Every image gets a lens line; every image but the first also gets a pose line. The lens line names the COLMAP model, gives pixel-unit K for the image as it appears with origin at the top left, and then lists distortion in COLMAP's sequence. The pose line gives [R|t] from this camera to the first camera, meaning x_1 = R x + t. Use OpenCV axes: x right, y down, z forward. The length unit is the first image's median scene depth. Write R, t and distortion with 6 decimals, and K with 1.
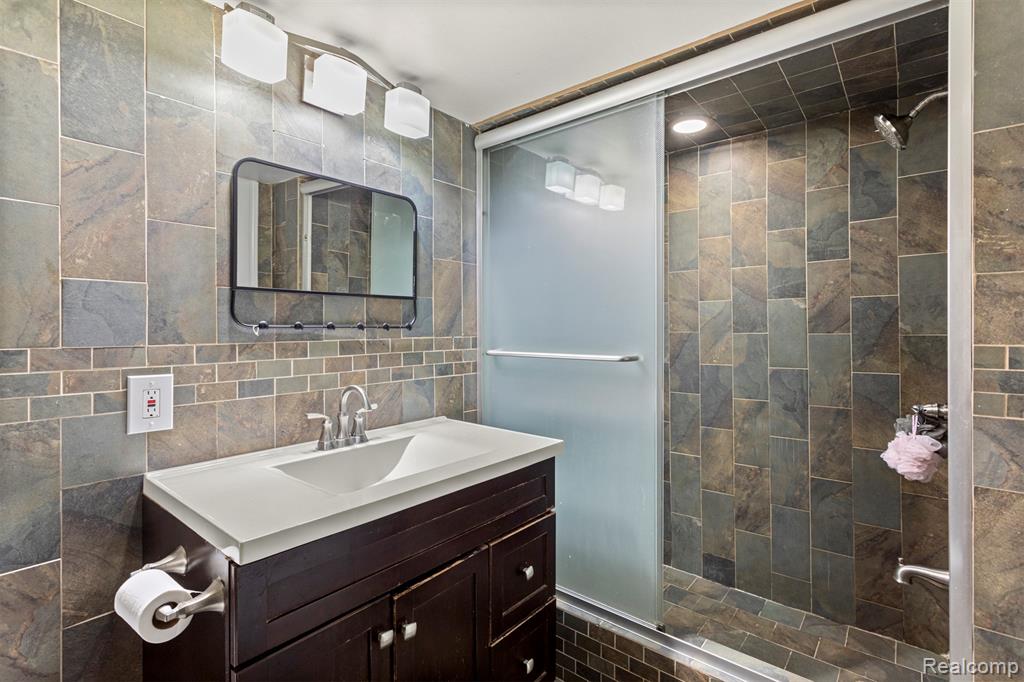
lens RADIAL K [[487.7, 0, 509.1], [0, 487.7, 320.5], [0, 0, 1]] dist [0.003402, 0.000772]
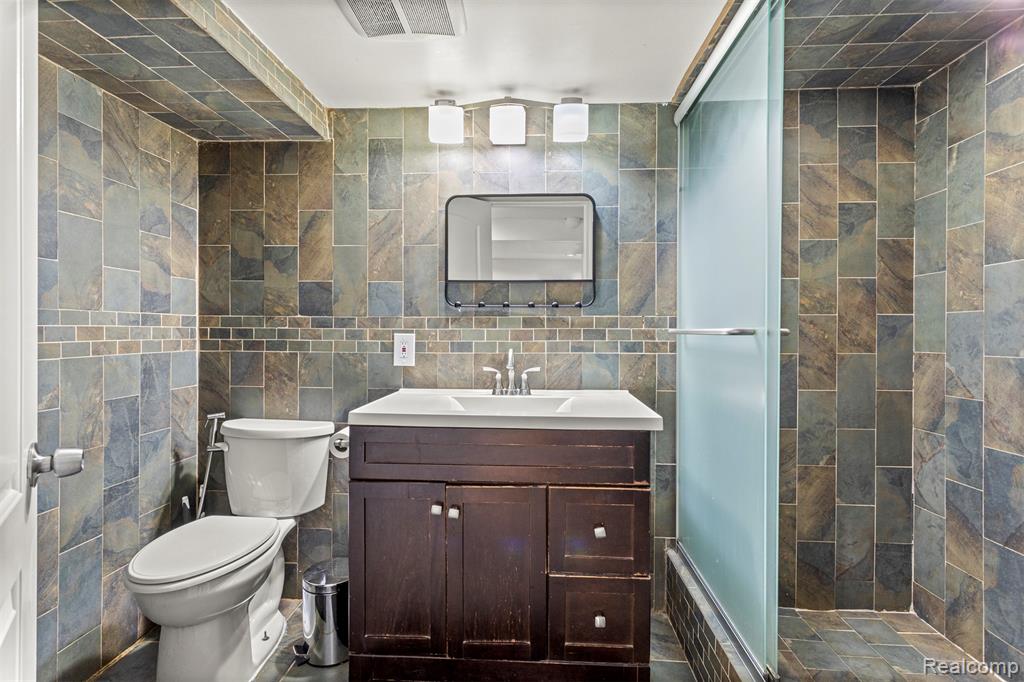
lens RADIAL K [[487.7, 0, 509.1], [0, 487.7, 320.5], [0, 0, 1]] dist [0.003402, 0.000772]
pose [[0.592809, -0.013414, -0.805231, 0.686282], [0.007390, 0.999910, -0.011217, 0.065900], [0.805309, 0.000699, 0.592855, 0.200453]]
